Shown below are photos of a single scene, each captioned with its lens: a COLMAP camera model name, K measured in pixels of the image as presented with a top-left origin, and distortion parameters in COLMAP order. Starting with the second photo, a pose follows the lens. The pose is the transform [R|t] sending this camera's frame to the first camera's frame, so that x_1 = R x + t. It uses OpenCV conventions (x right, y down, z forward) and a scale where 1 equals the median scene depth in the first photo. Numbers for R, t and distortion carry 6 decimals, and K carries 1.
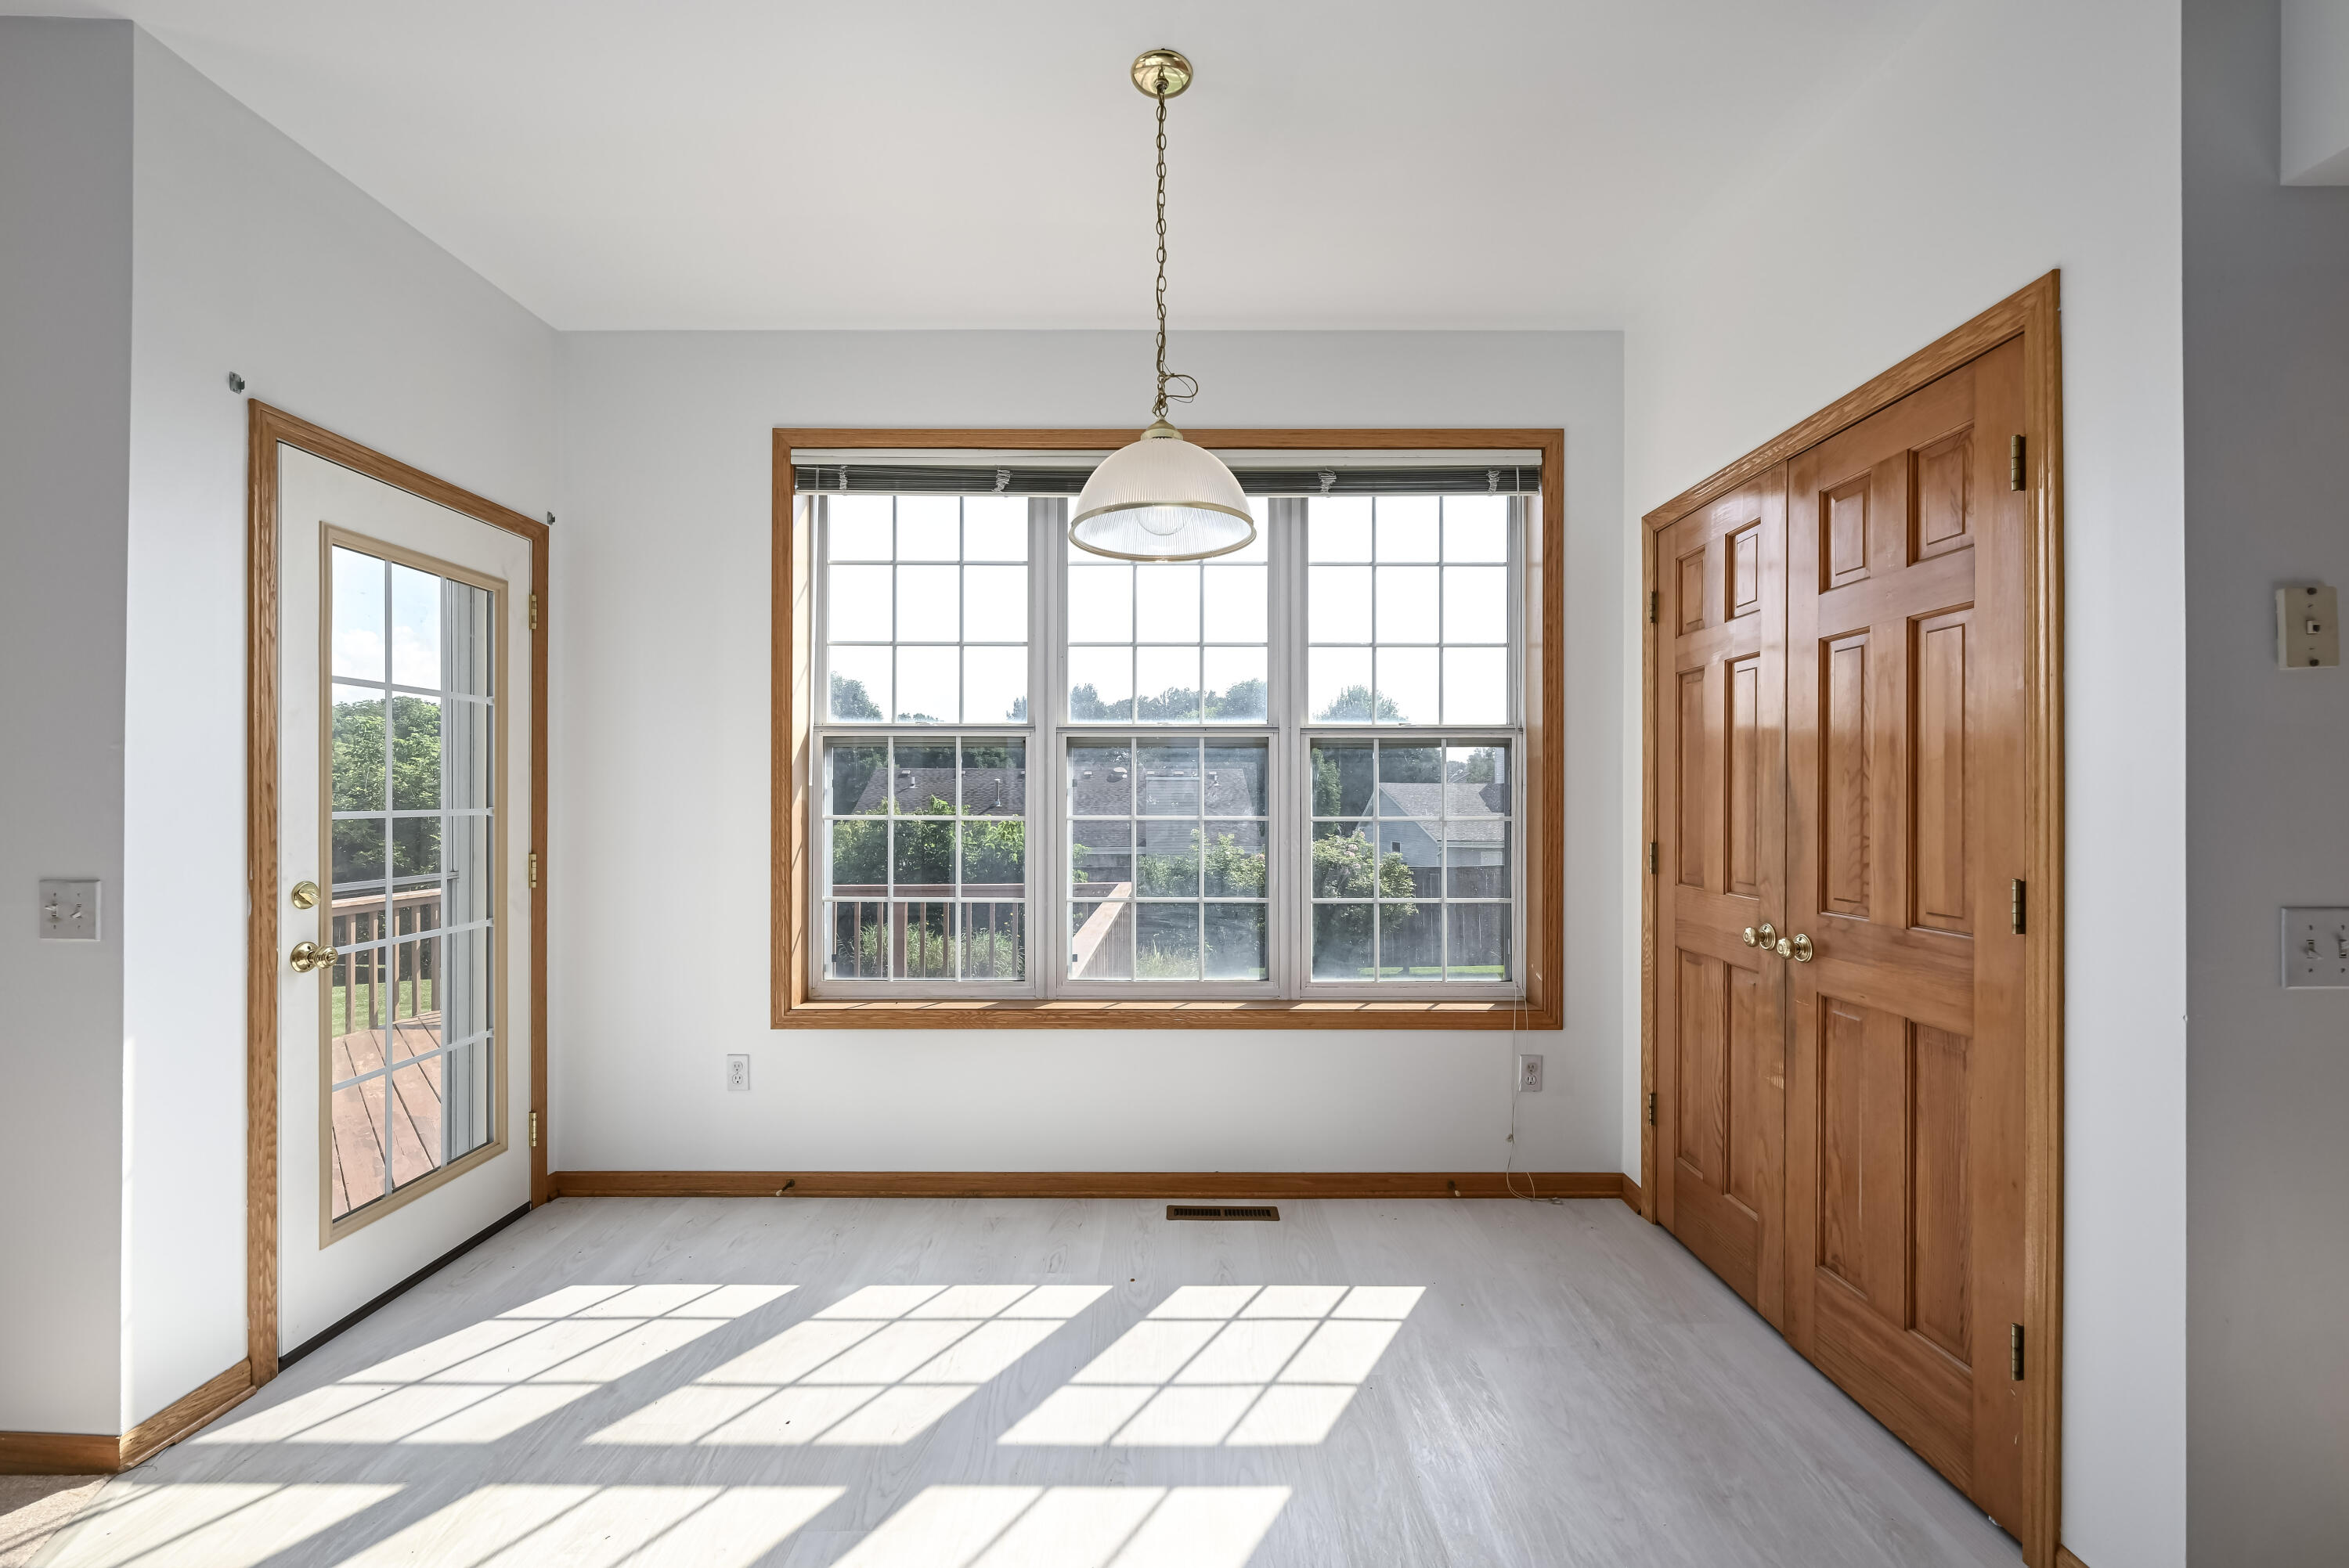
lens RADIAL K [[916.0, 0, 1184.9], [0, 916.0, 789.1], [0, 0, 1]] dist [-0.019528, 0.006104]
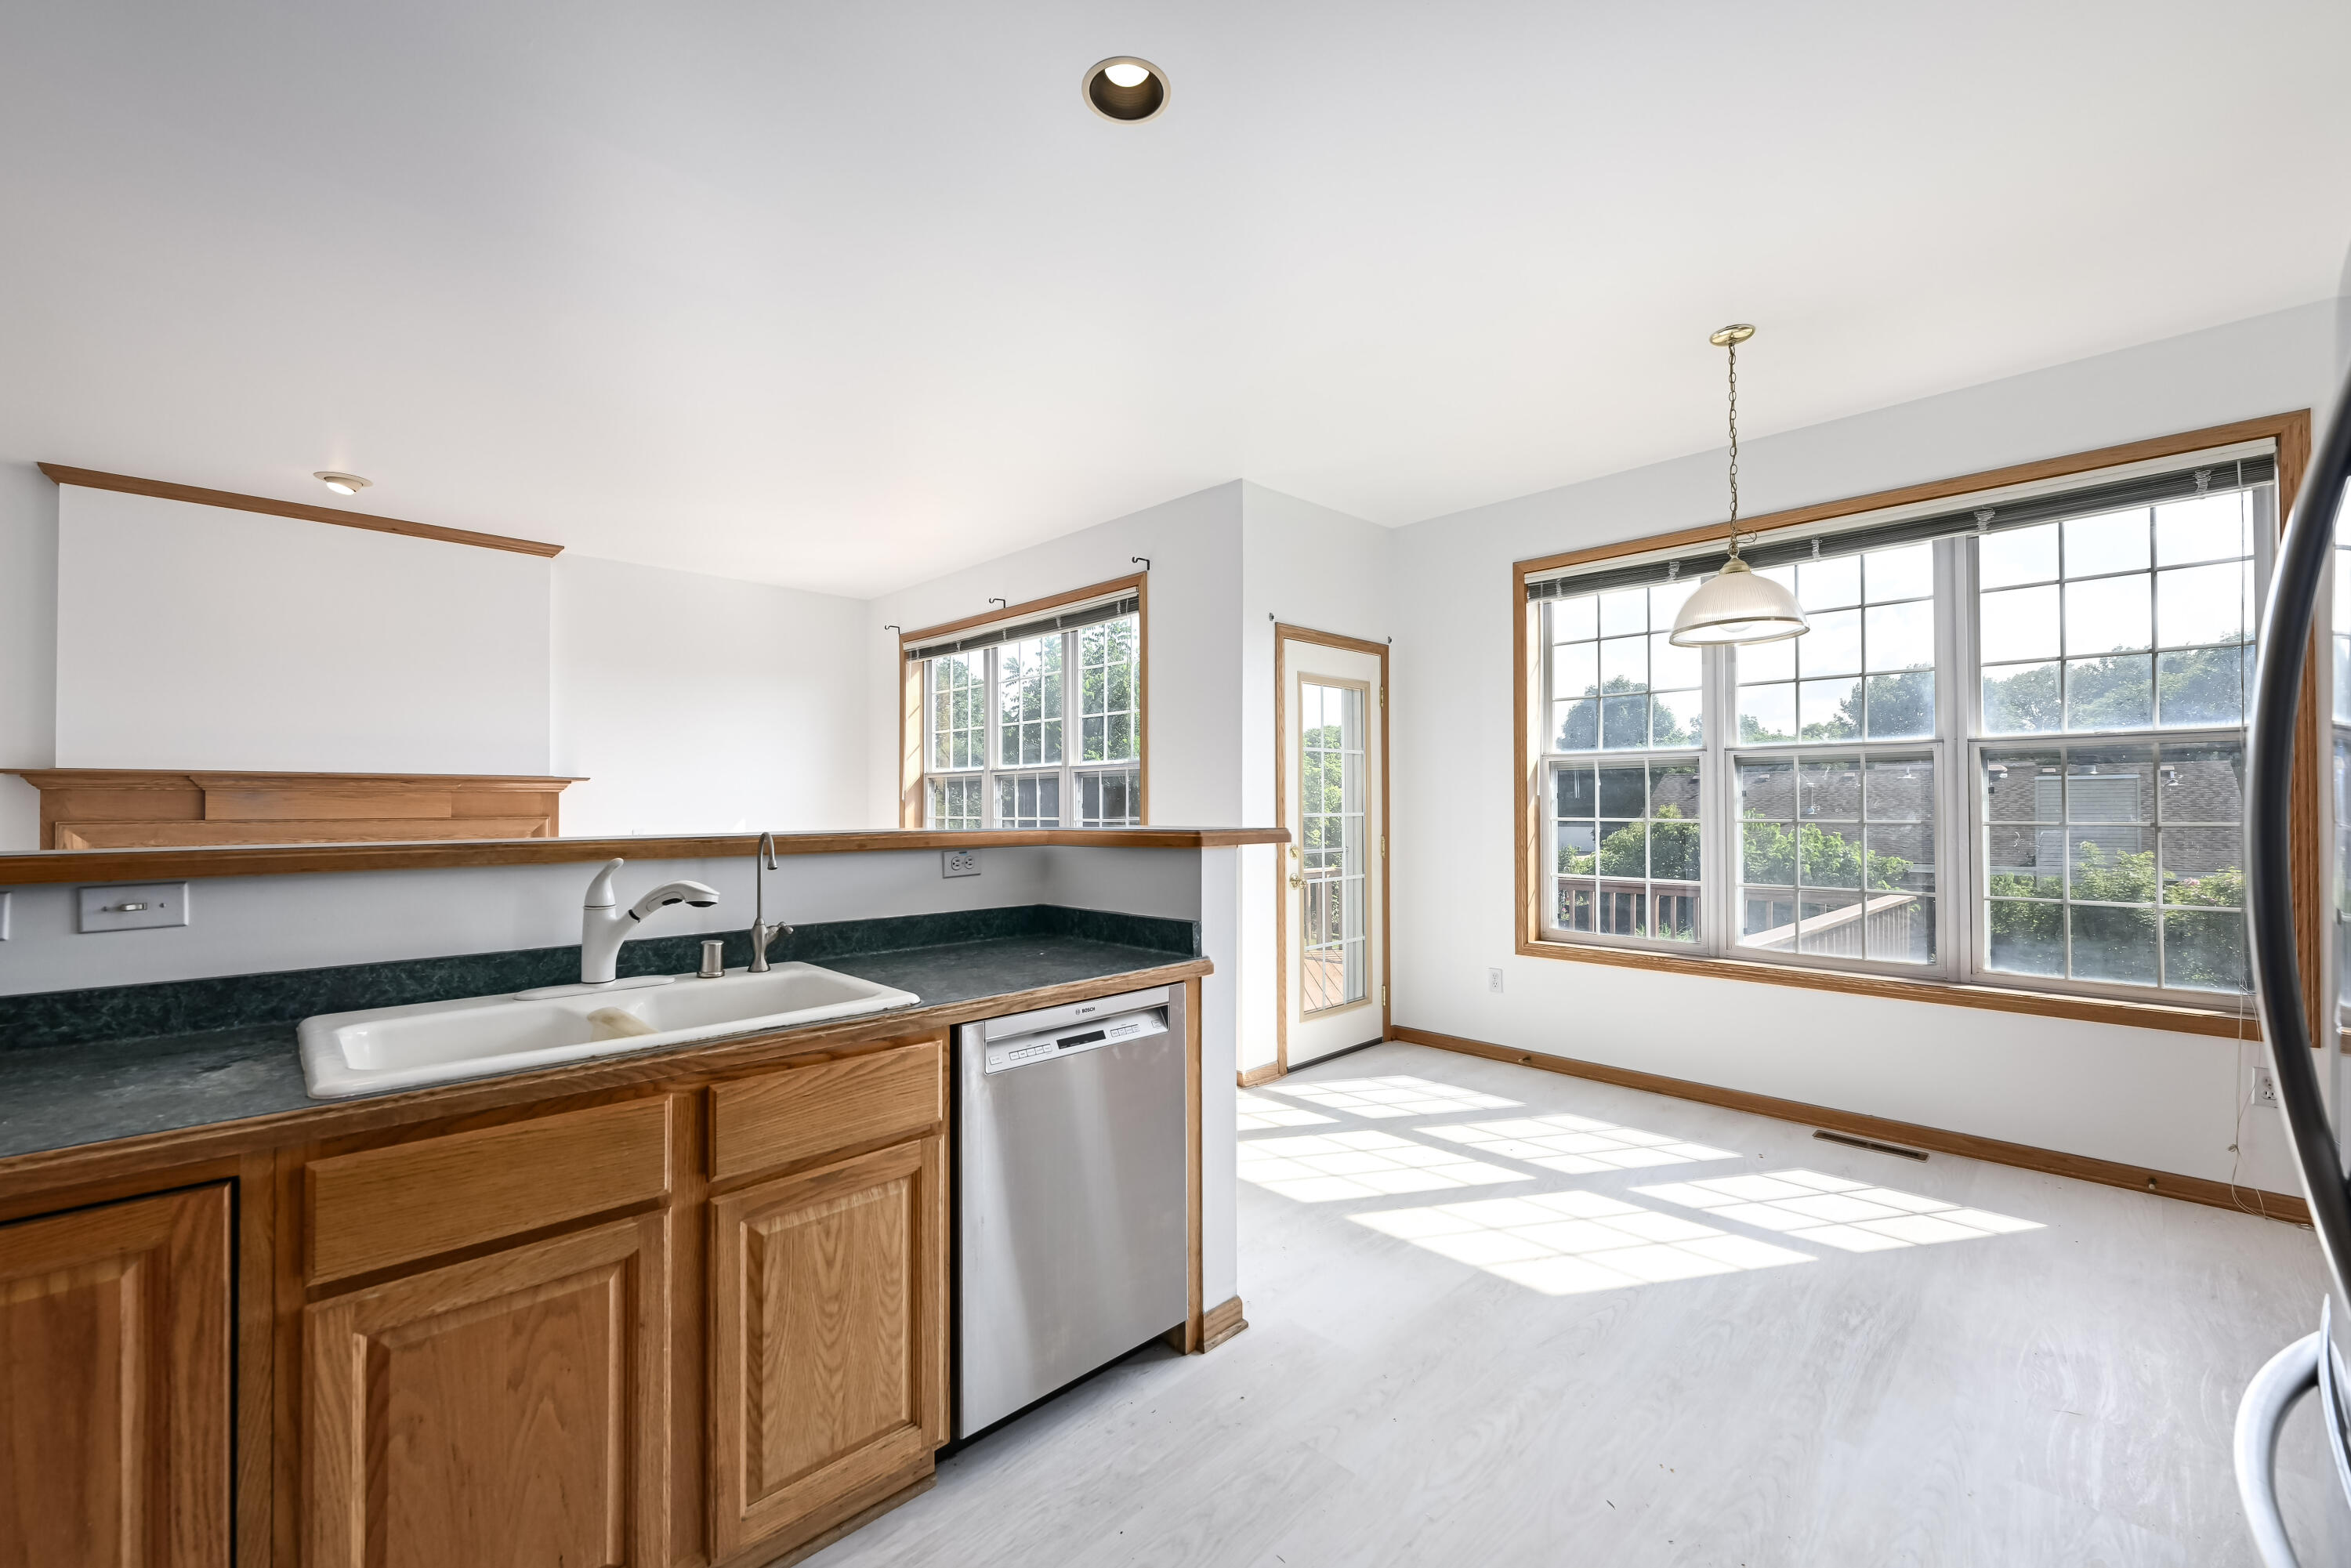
lens RADIAL K [[935.9, 0, 1182.4], [0, 935.9, 792.0], [0, 0, 1]] dist [-0.000230, -0.000198]
pose [[0.687818, -0.011483, -0.725792, 0.311904], [0.006777, 0.999933, -0.009397, 0.000222], [0.725851, 0.001544, 0.687850, -0.499821]]
